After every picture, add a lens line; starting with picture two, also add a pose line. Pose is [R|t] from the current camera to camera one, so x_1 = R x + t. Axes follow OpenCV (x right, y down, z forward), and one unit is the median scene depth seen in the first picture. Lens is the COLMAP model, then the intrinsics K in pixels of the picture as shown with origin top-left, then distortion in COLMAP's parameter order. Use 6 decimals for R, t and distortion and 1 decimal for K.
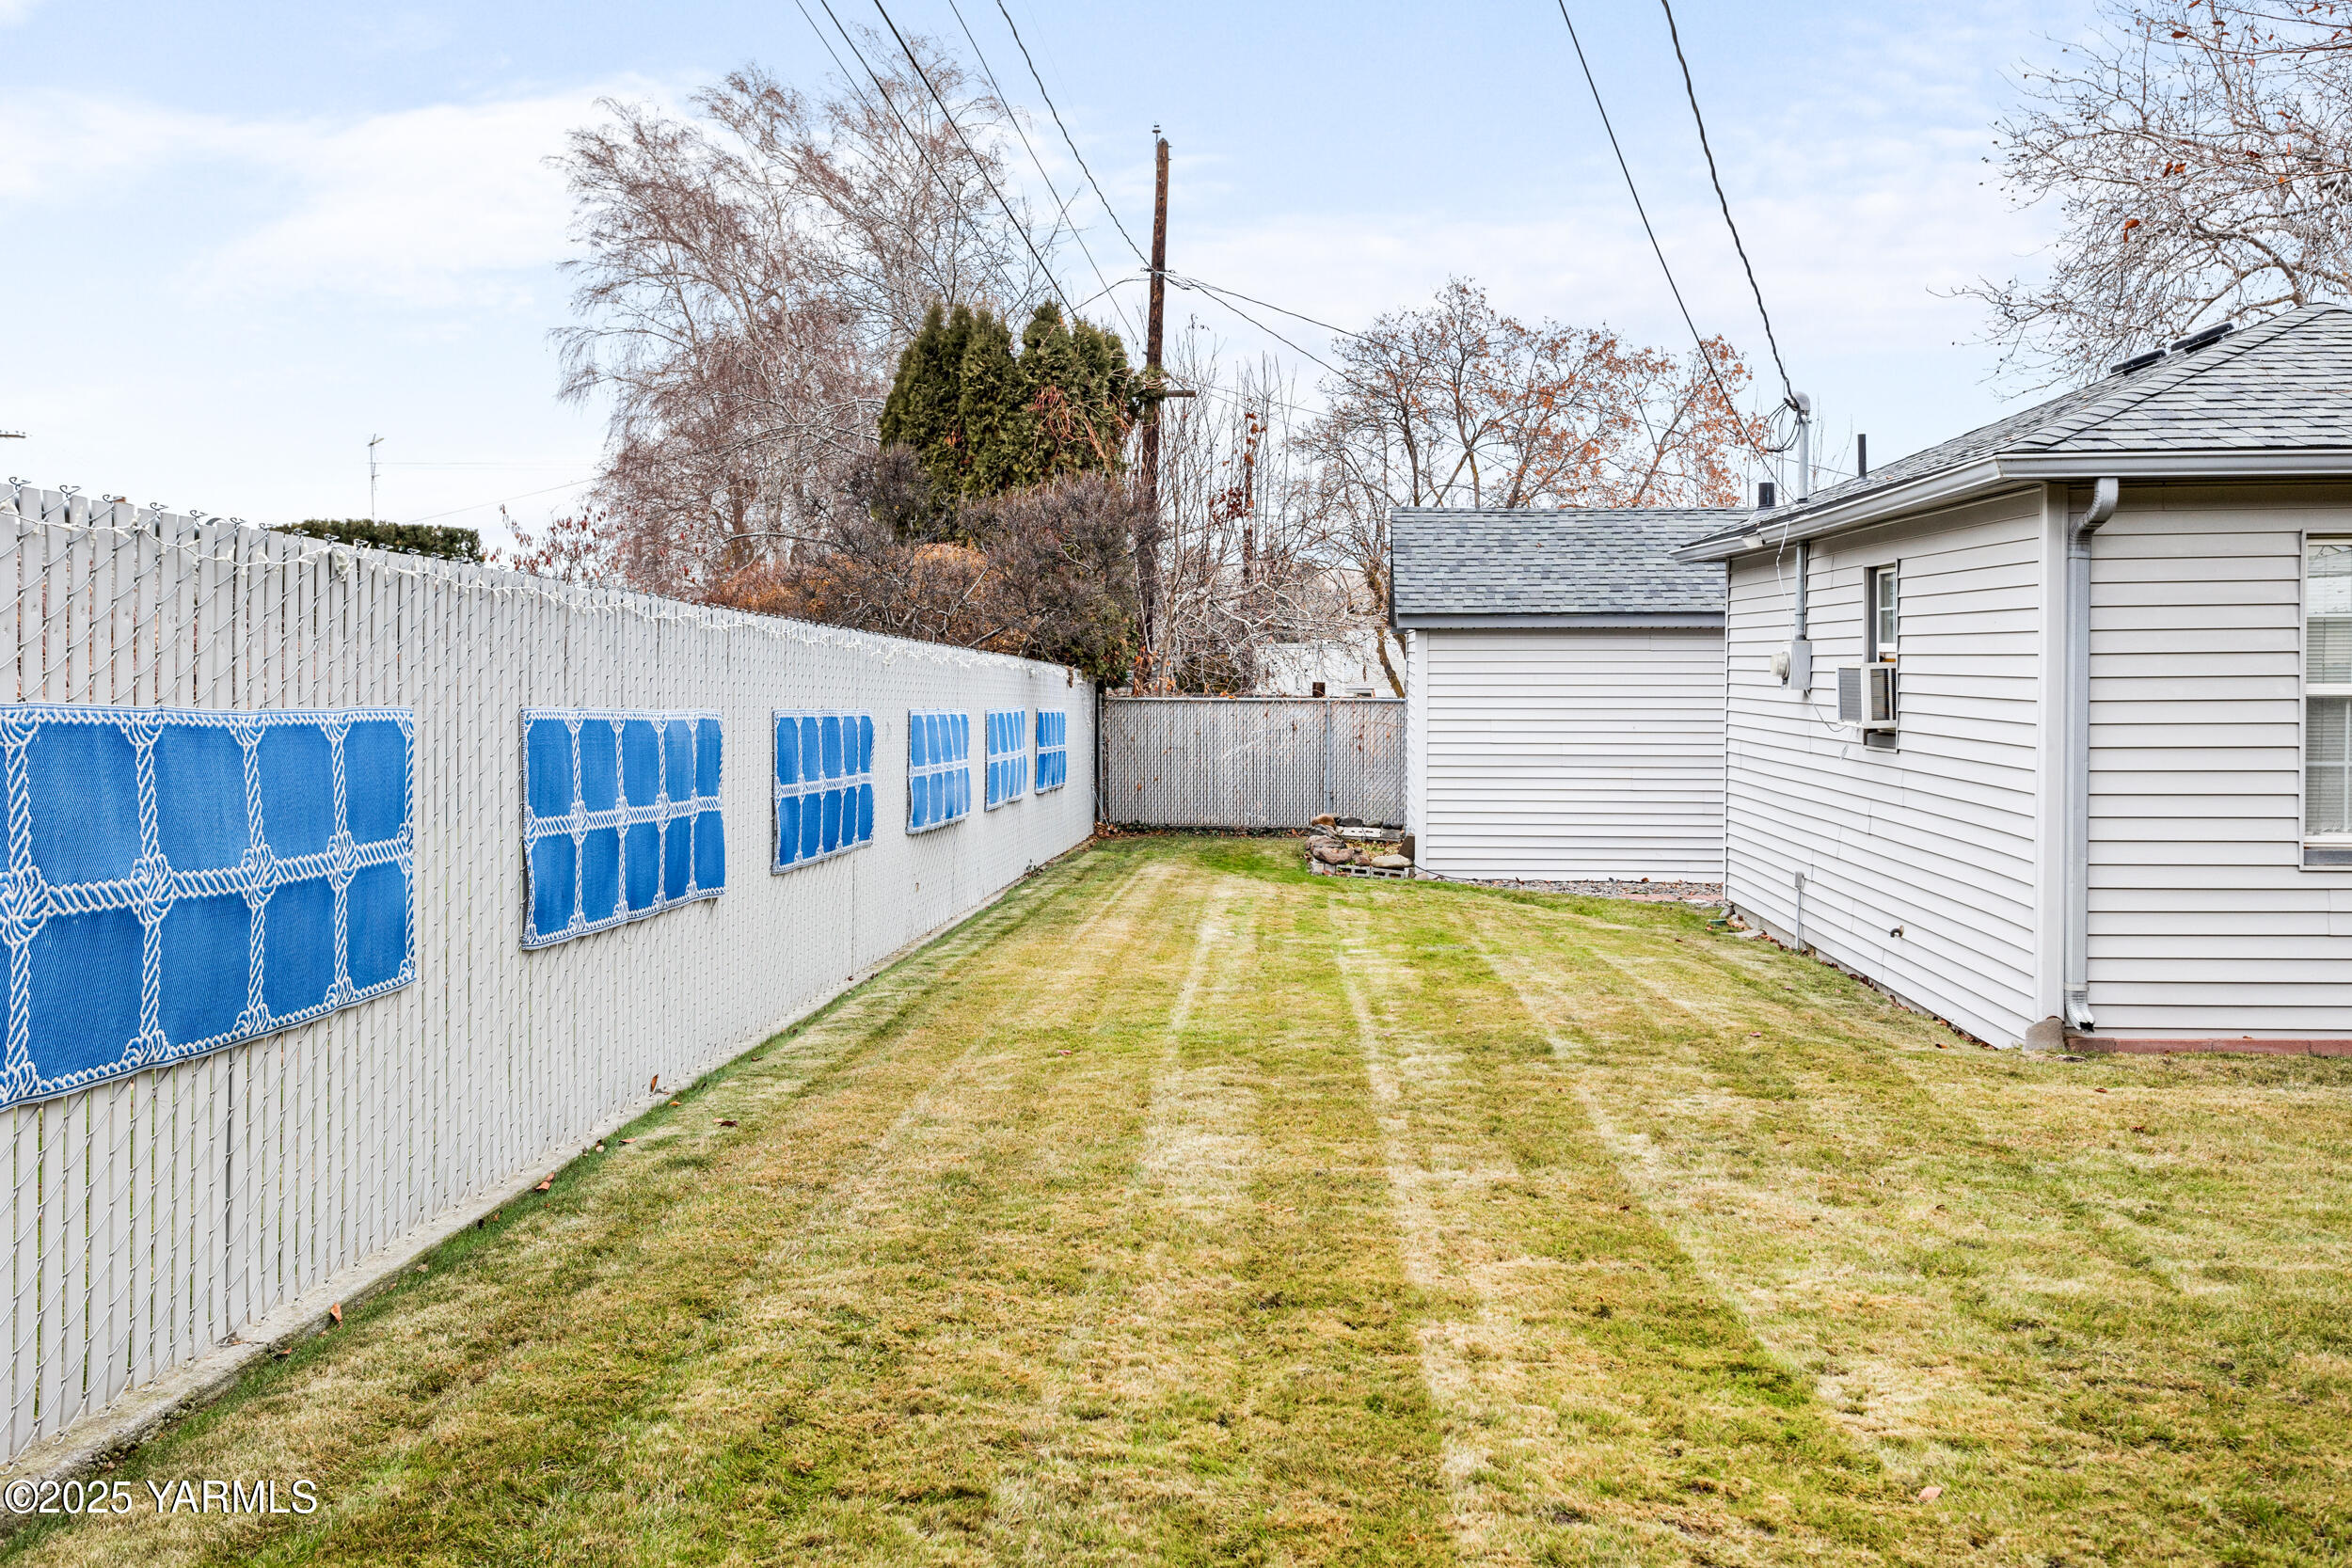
lens RADIAL K [[1964.0, 0, 1155.6], [0, 1964.0, 710.5], [0, 0, 1]] dist [0.012779, 0.001823]
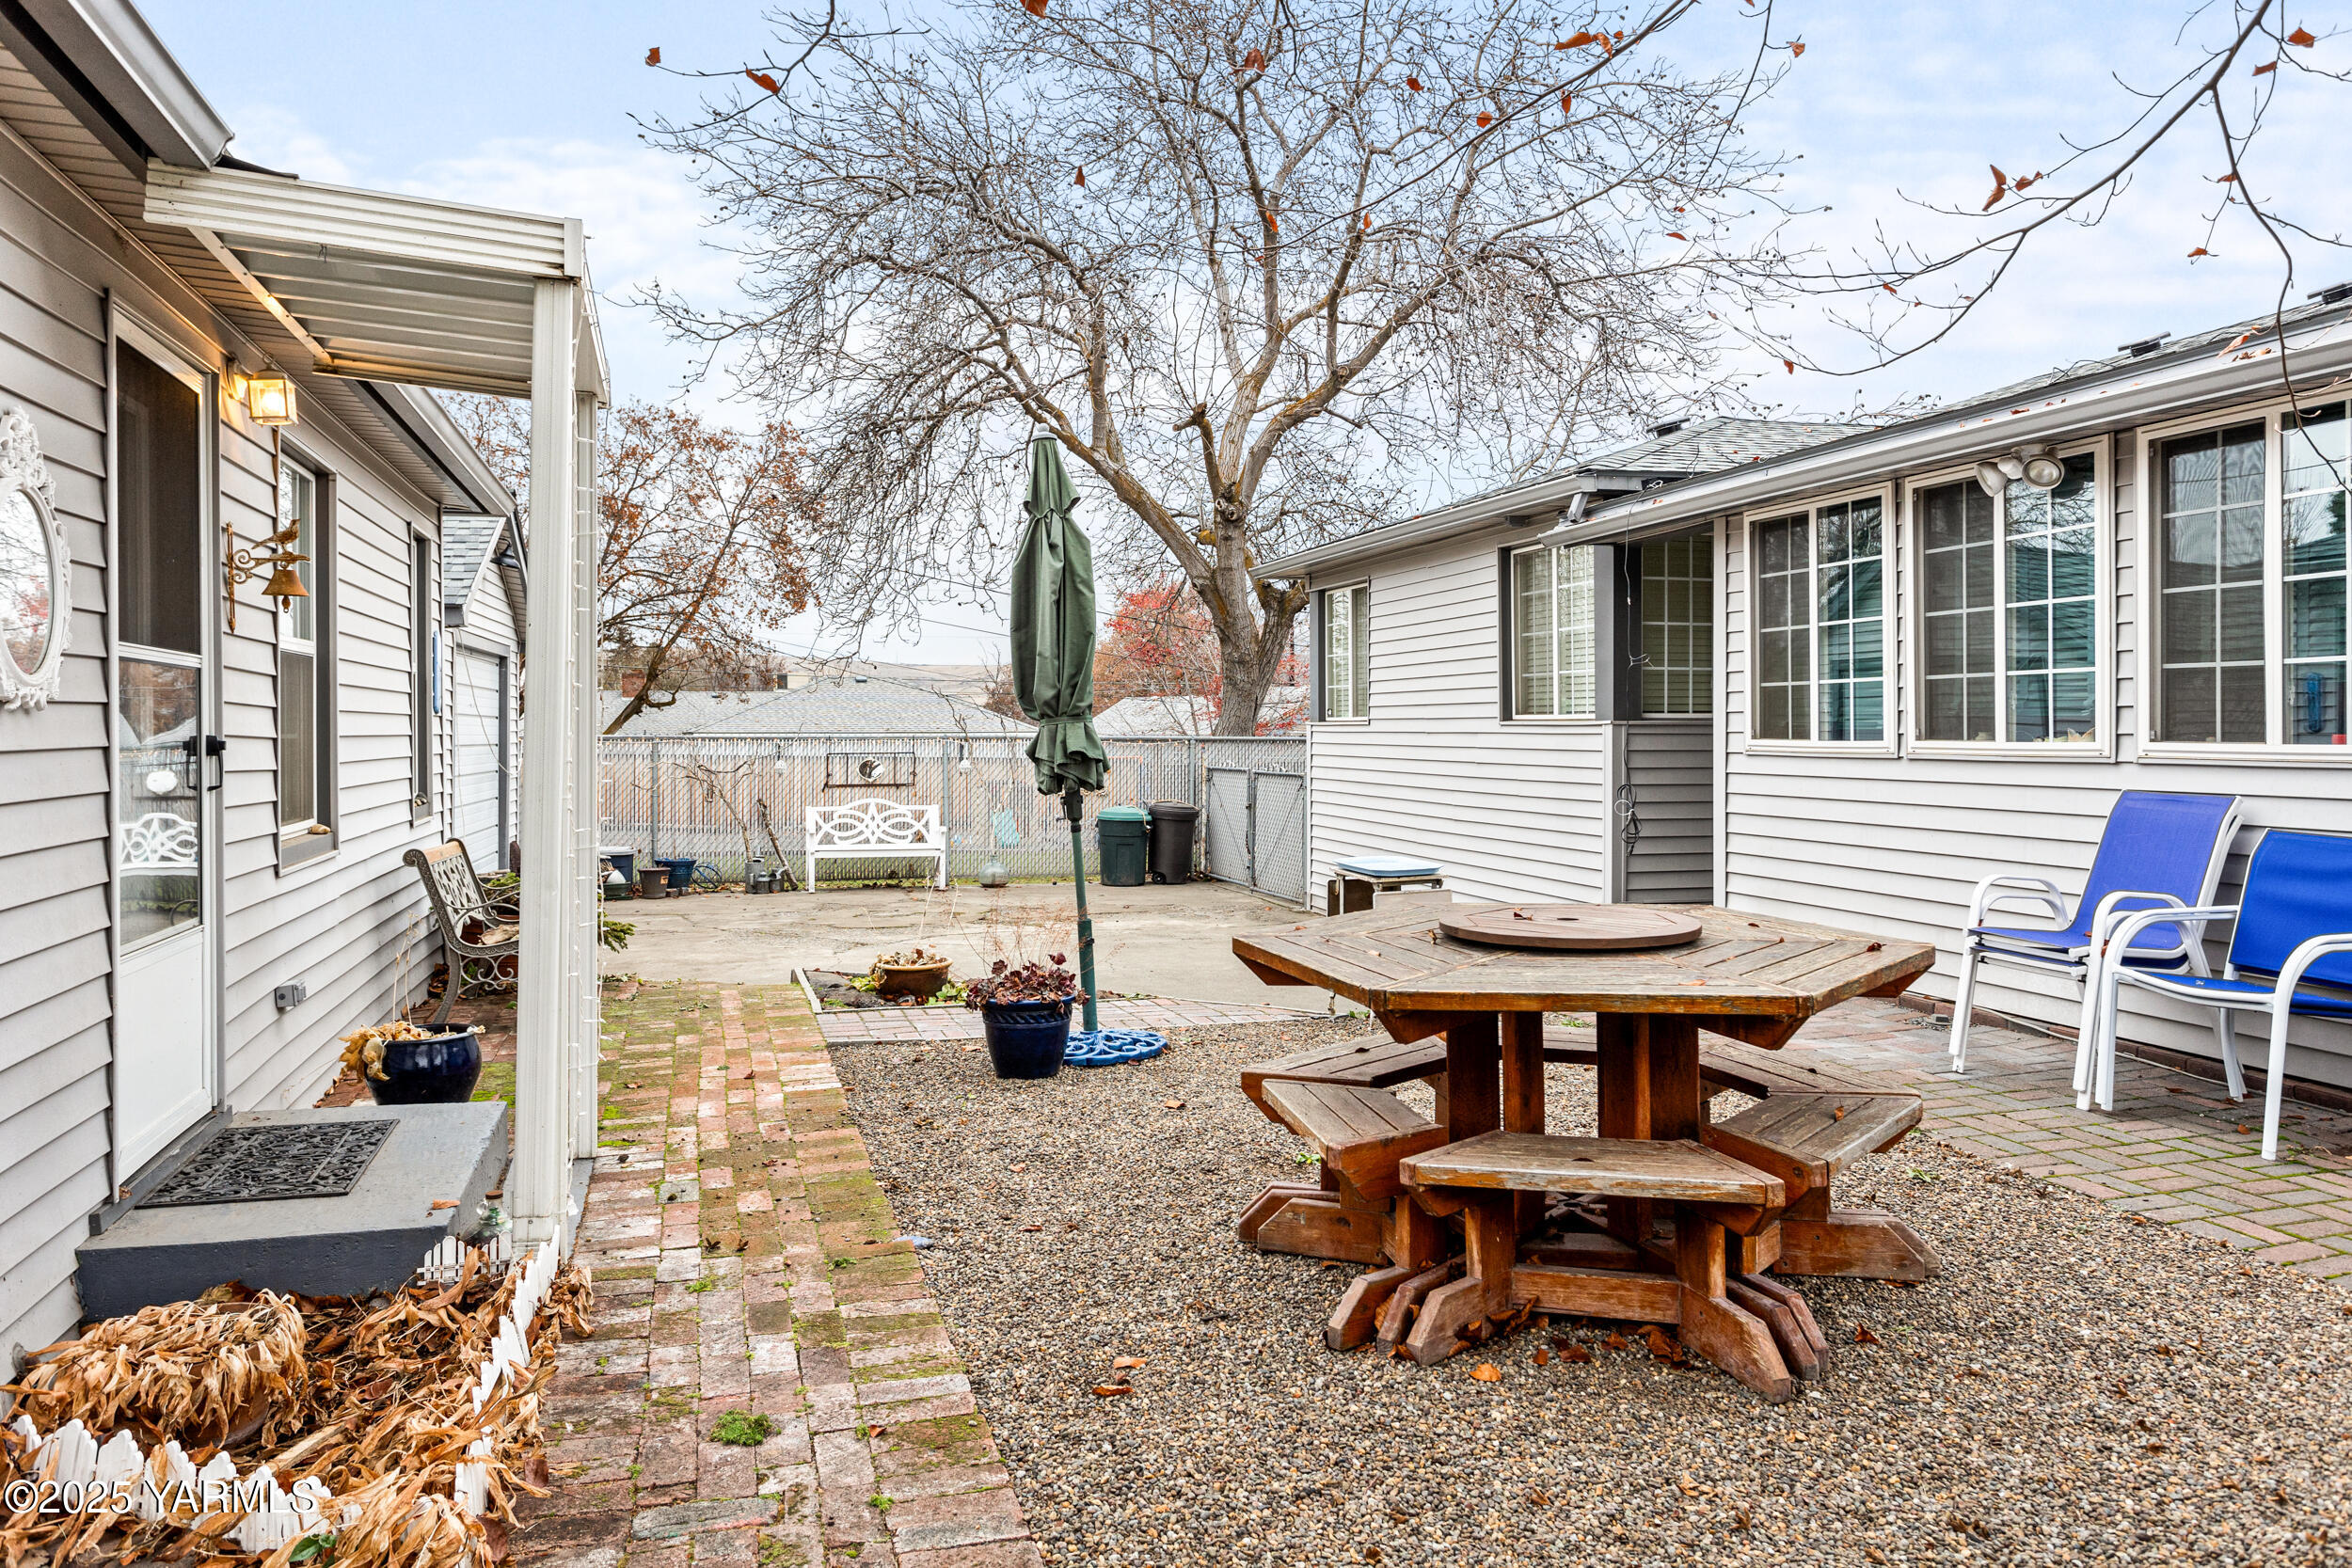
lens RADIAL K [[1560.7, 0, 1184.9], [0, 1560.7, 770.4], [0, 0, 1]] dist [-0.000308, 0.002767]
pose [[0.932535, -0.012488, 0.360862, 0.847671], [0.012467, 0.999919, 0.002386, 0.027820], [-0.360863, 0.002273, 0.932616, 0.500418]]
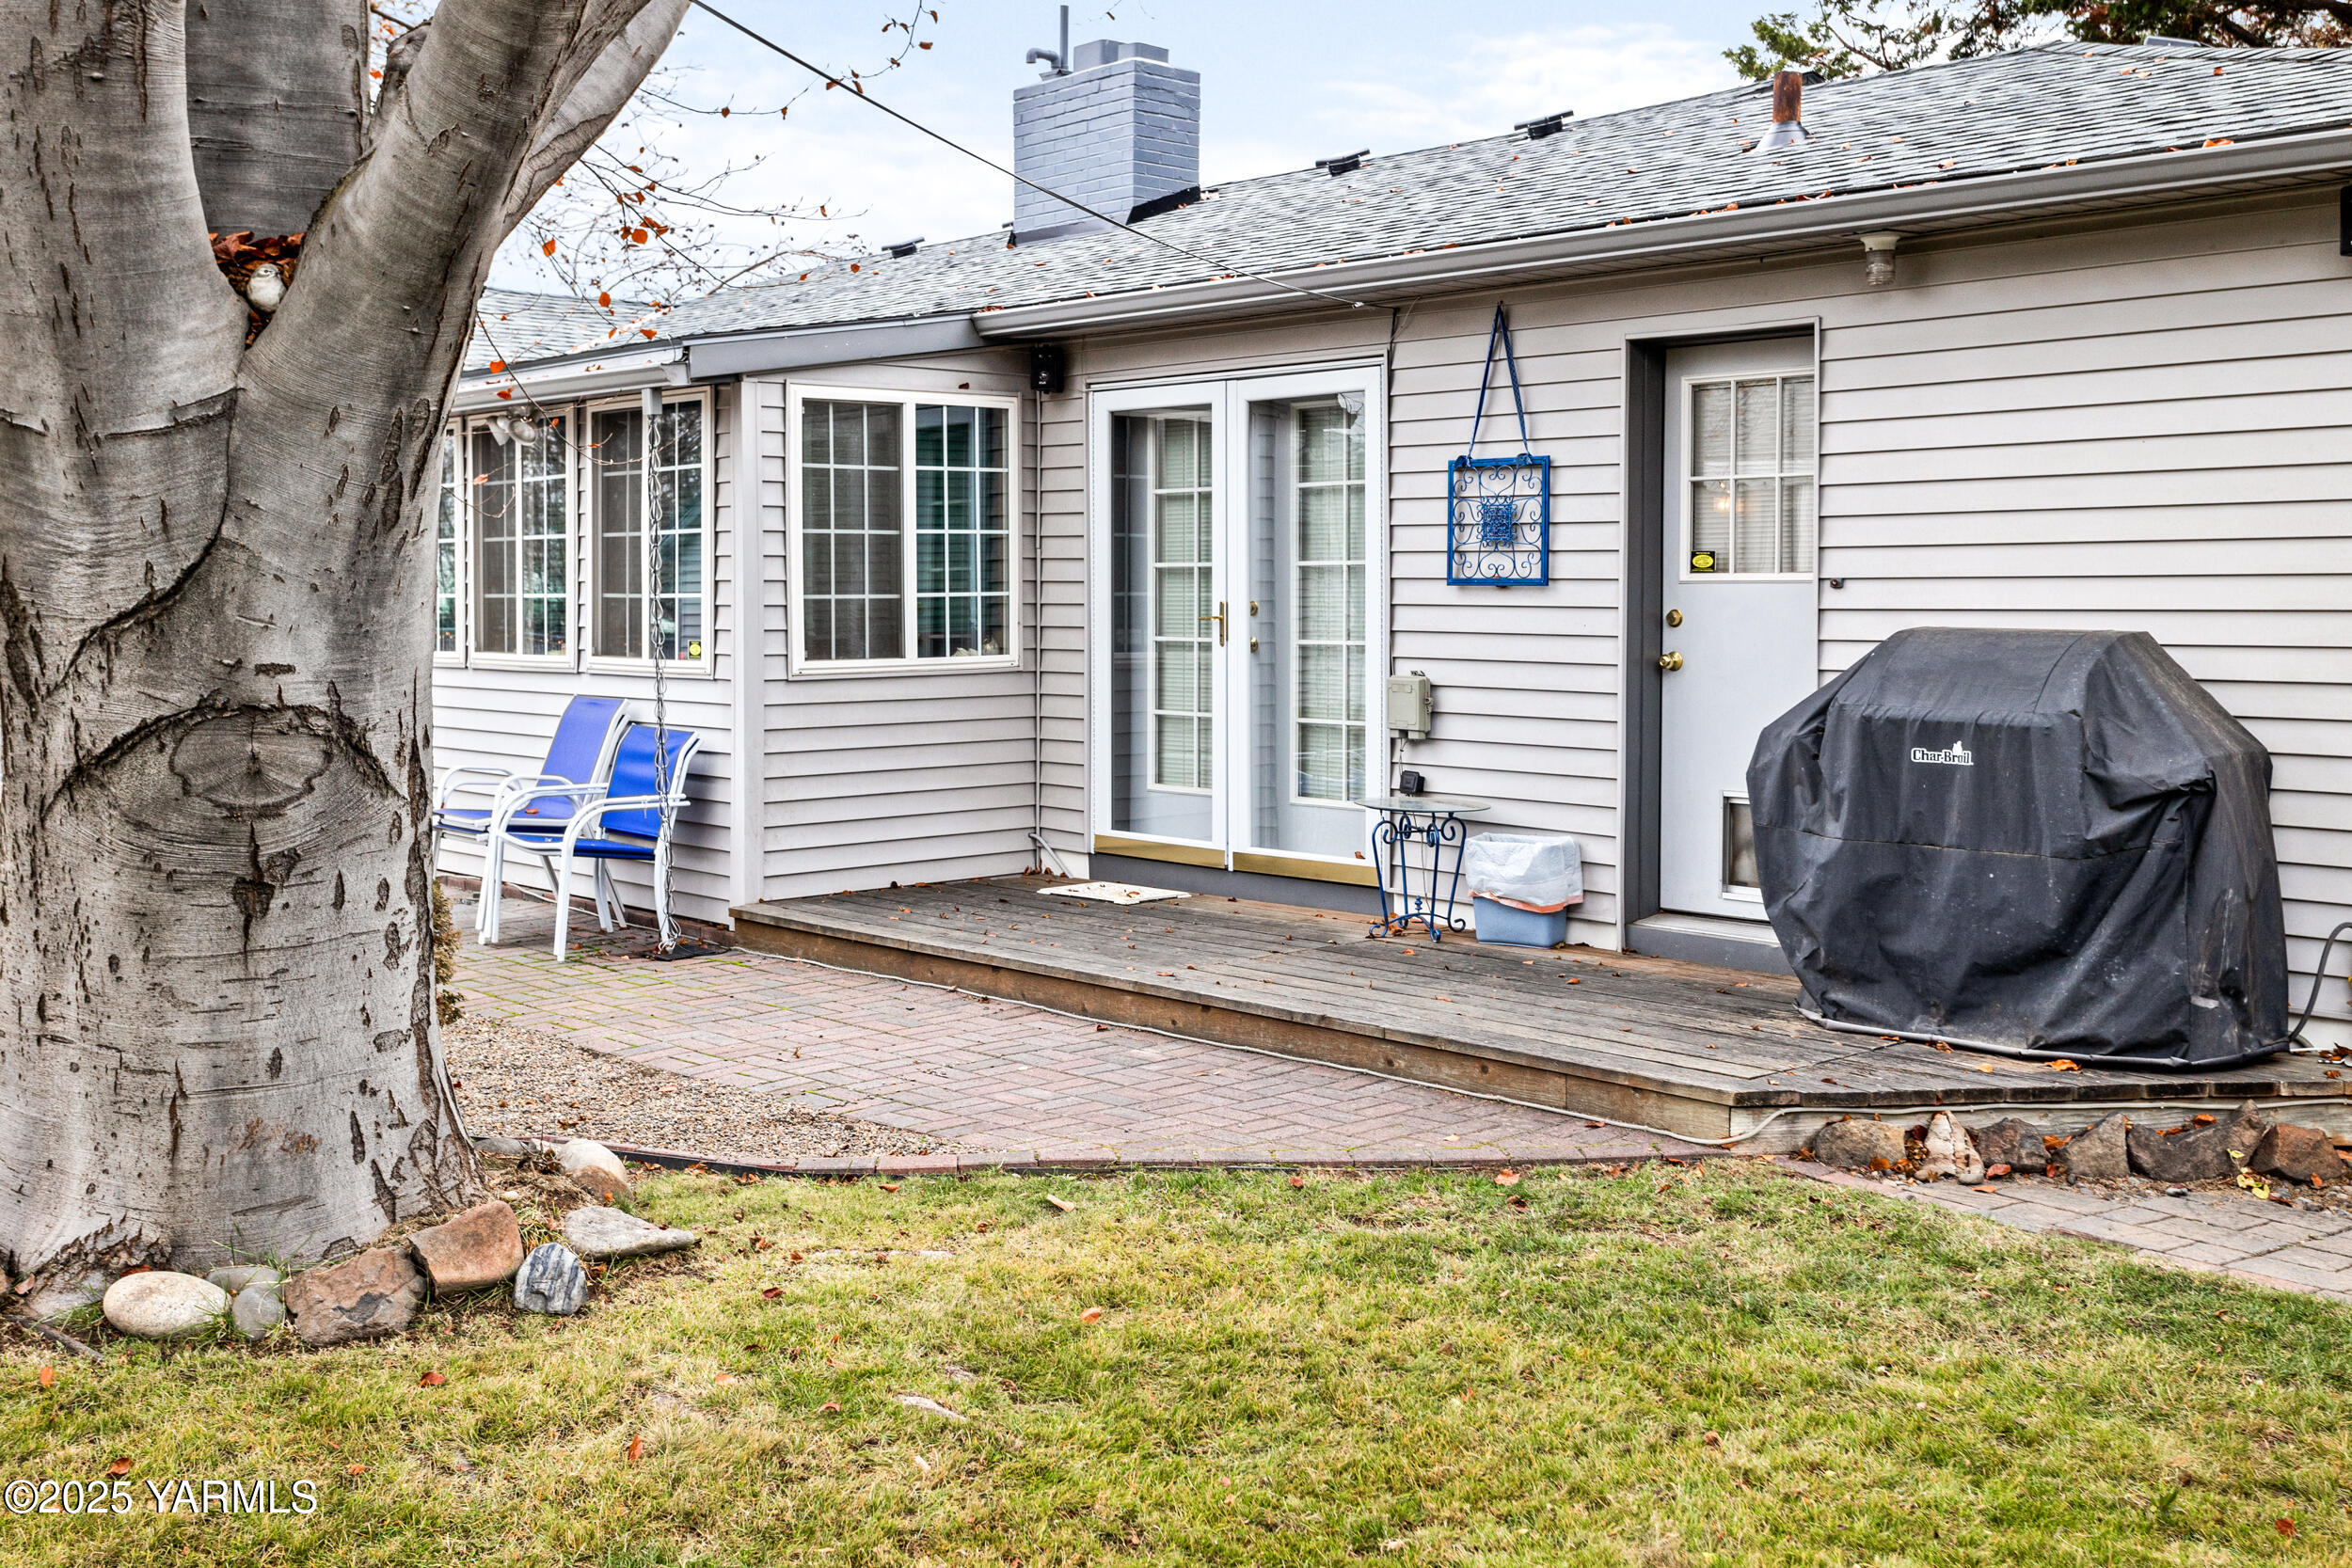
lens RADIAL K [[2309.8, 0, 1187.3], [0, 2309.8, 749.3], [0, 0, 1]] dist [0.003688, 0.000000]
pose [[0.675230, -0.045813, 0.736183, 0.794547], [0.017244, 0.998777, 0.046338, 0.021931], [-0.737405, -0.018594, 0.675194, 0.025932]]
